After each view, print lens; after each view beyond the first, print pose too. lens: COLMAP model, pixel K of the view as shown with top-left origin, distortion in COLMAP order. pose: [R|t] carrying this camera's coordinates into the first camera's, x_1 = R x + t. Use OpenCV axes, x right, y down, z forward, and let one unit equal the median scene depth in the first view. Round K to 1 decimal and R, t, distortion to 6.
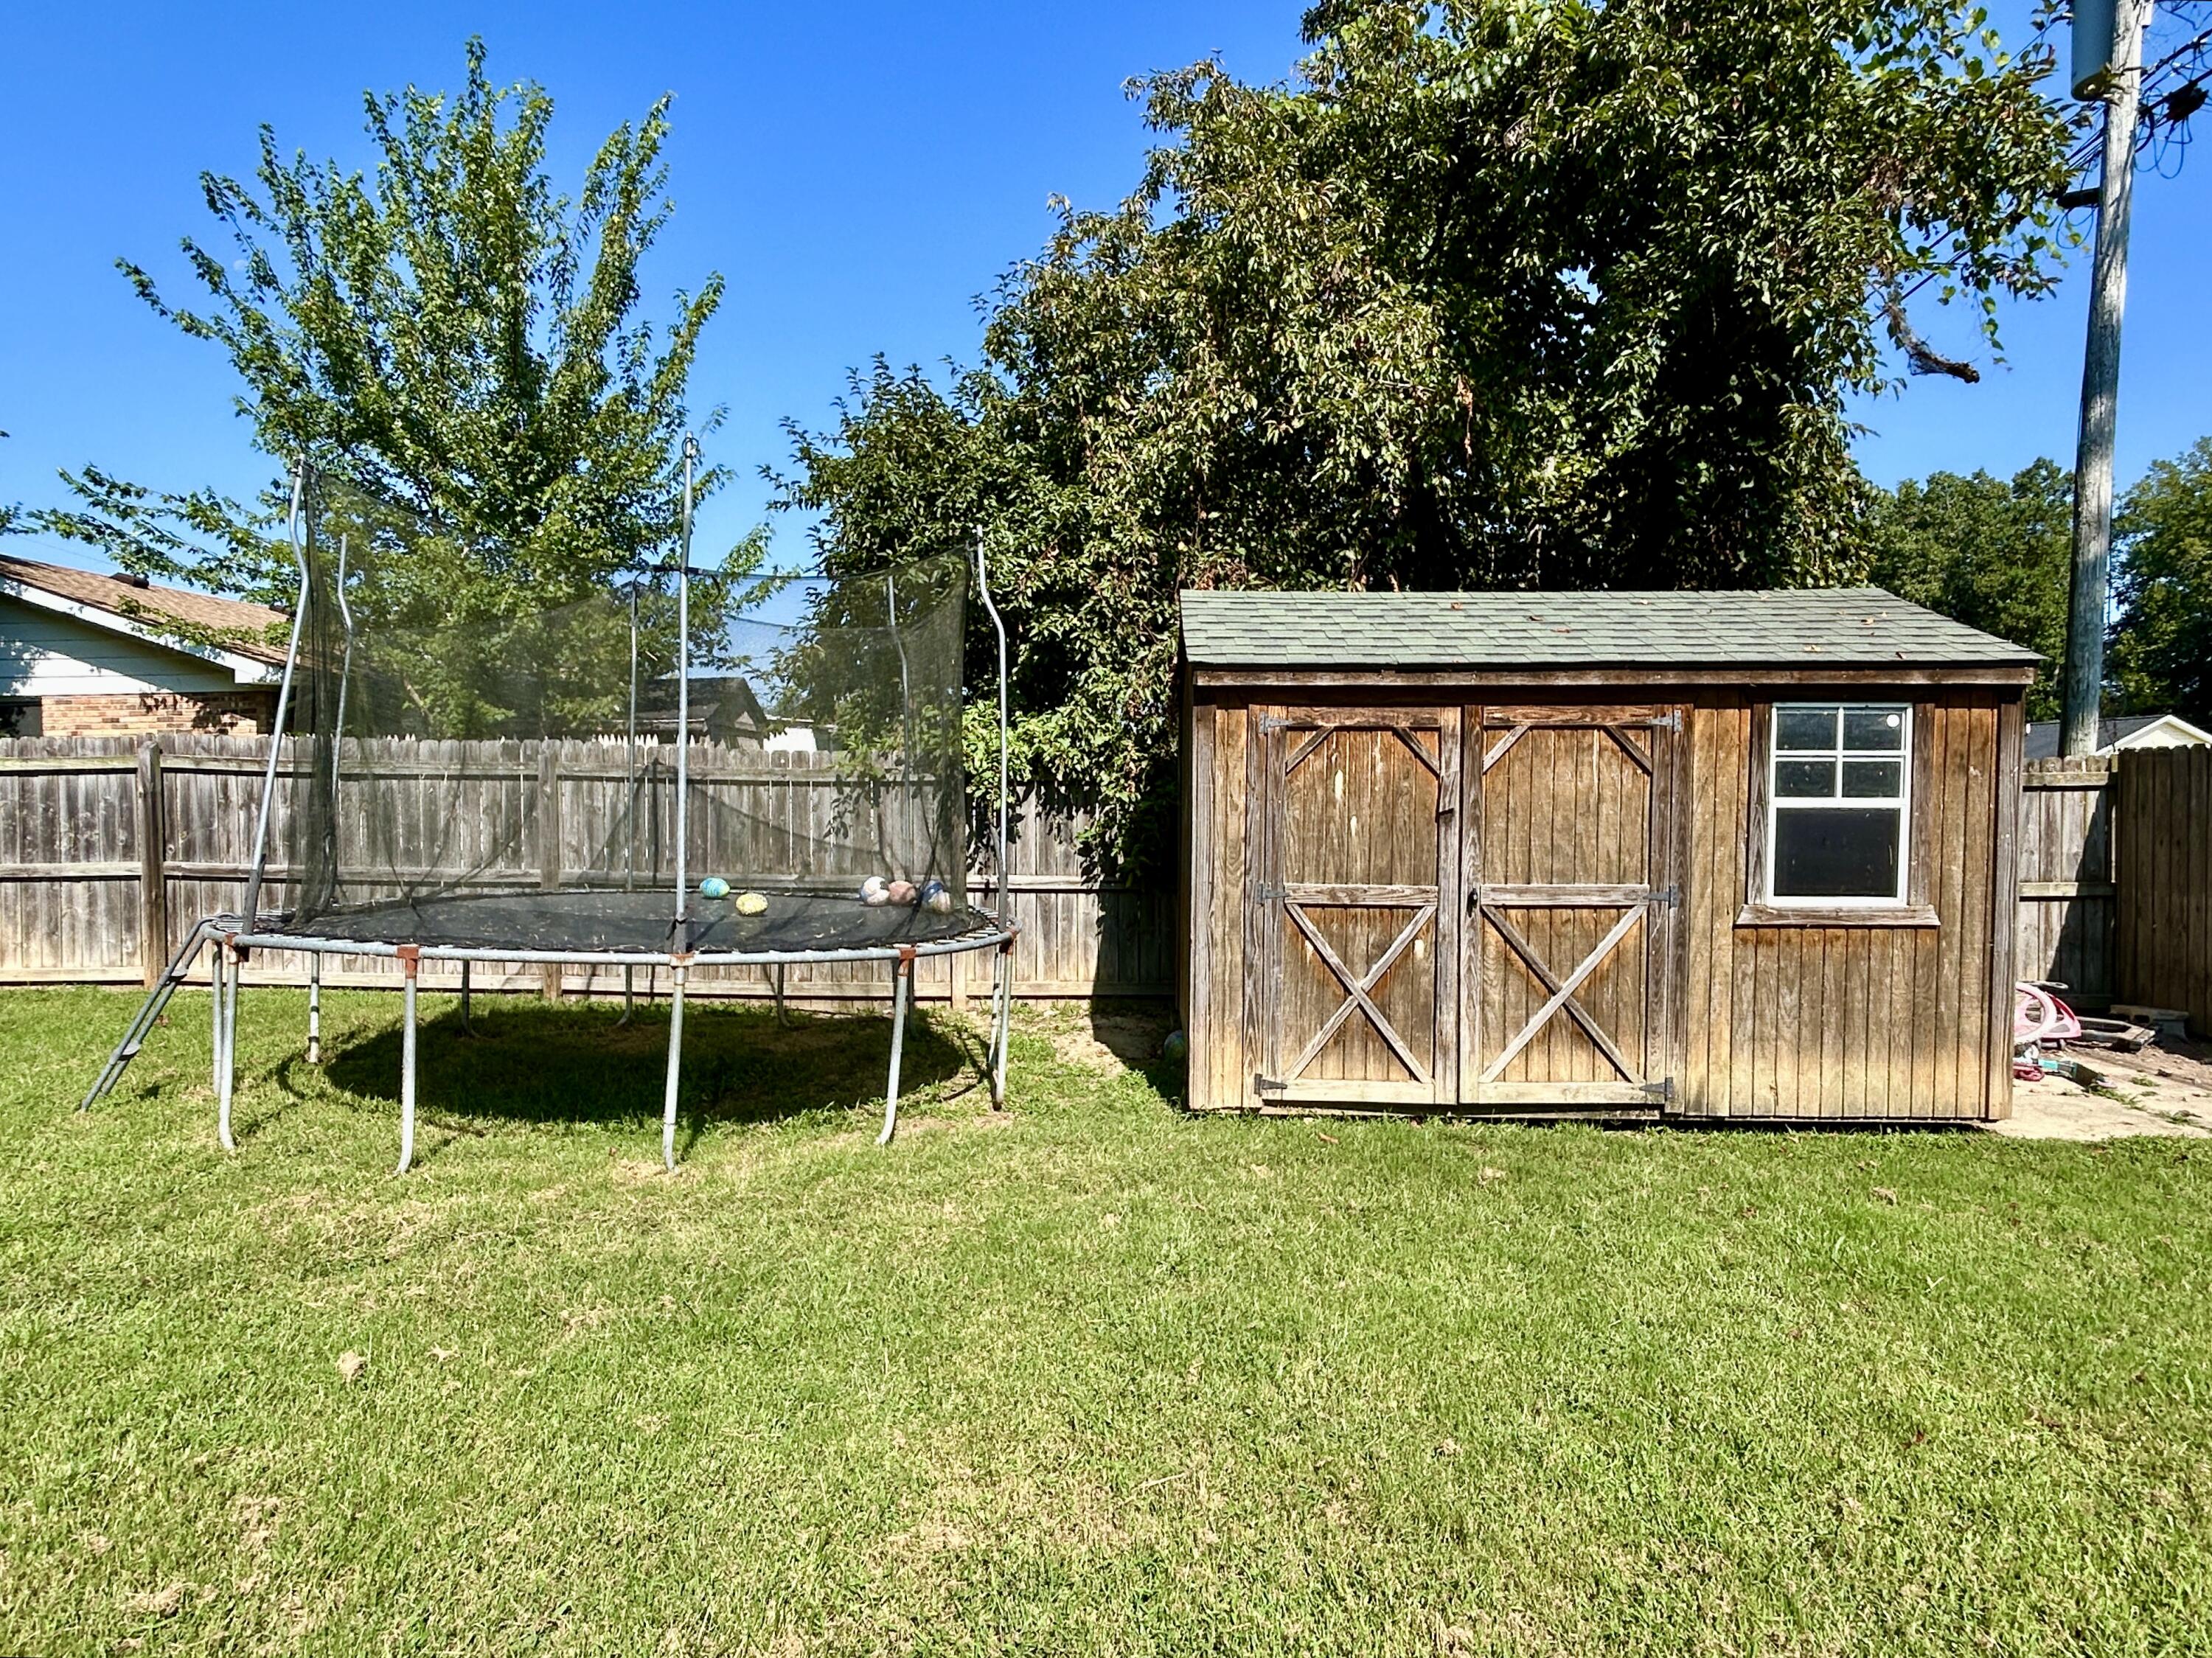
lens RADIAL K [[1293.4, 0, 1104.2], [0, 1293.4, 823.1], [0, 0, 1]] dist [0.005953, 0.001538]
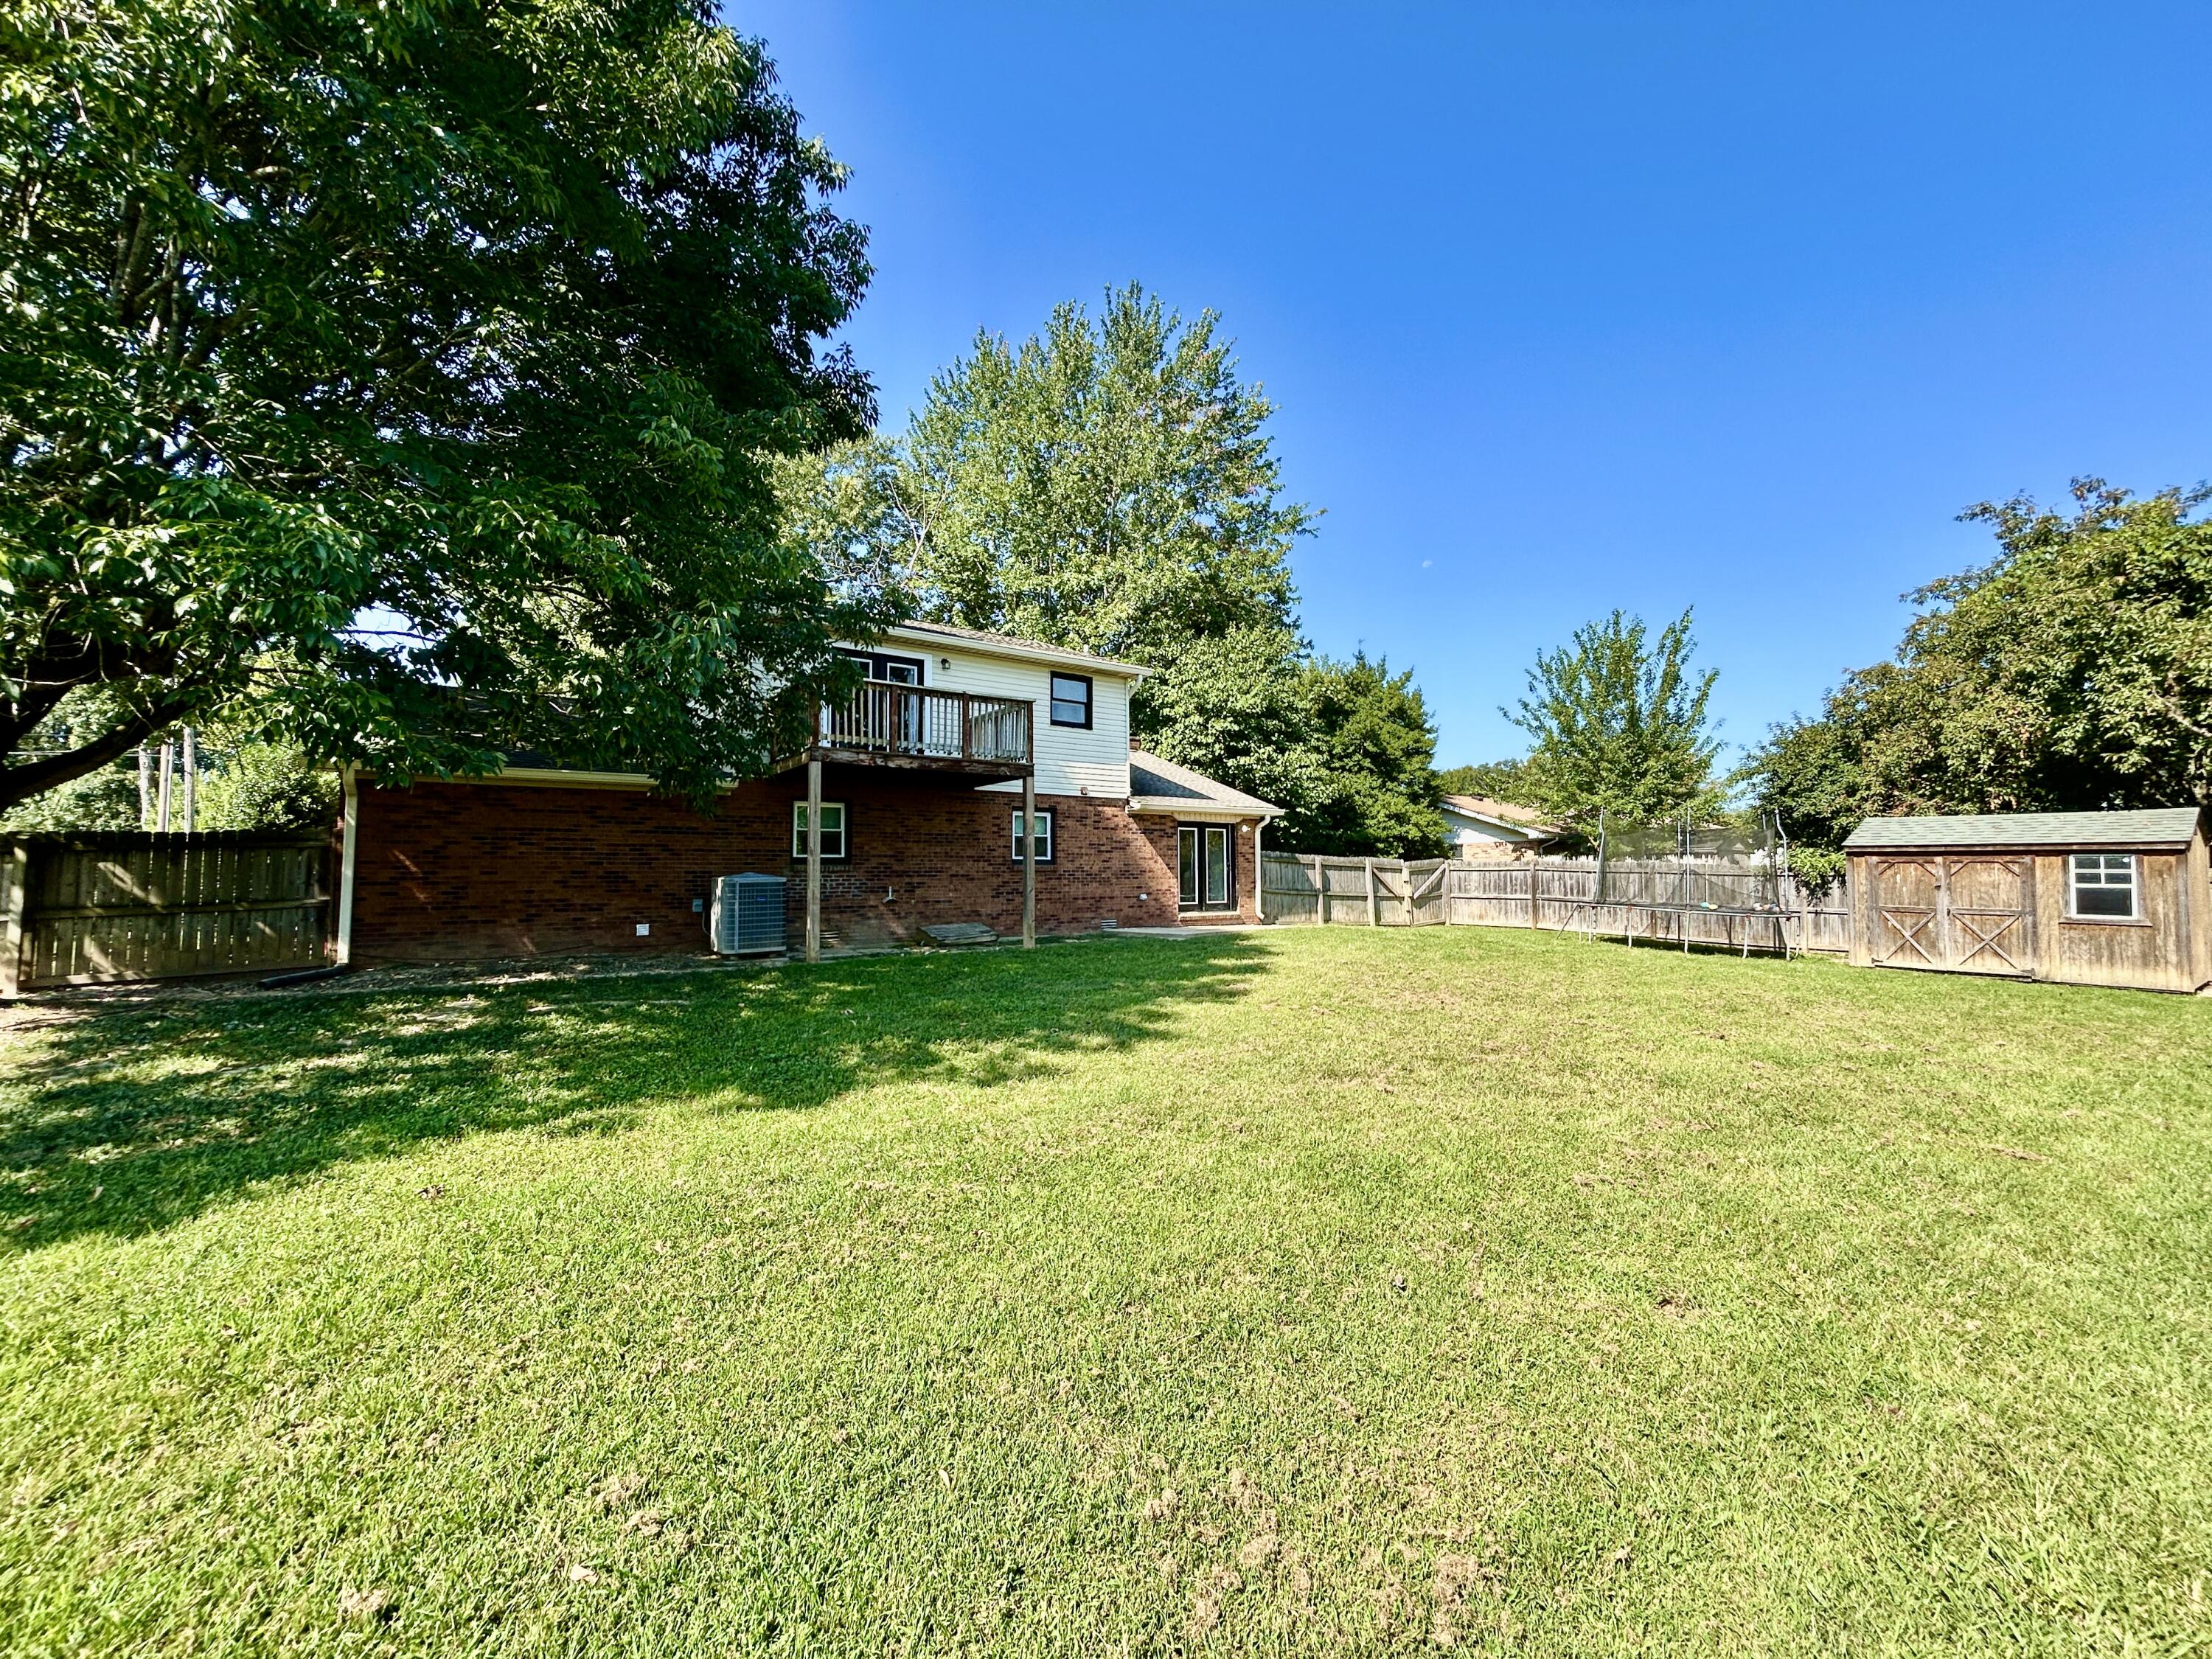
lens RADIAL K [[877.1, 0, 1106.6], [0, 877.1, 818.4], [0, 0, 1]] dist [0.001129, 0.000298]
pose [[0.595060, -0.041320, -0.802618, 0.568090], [-0.031219, 0.996735, -0.074459, 0.038051], [0.803074, 0.069364, 0.591828, -1.516319]]
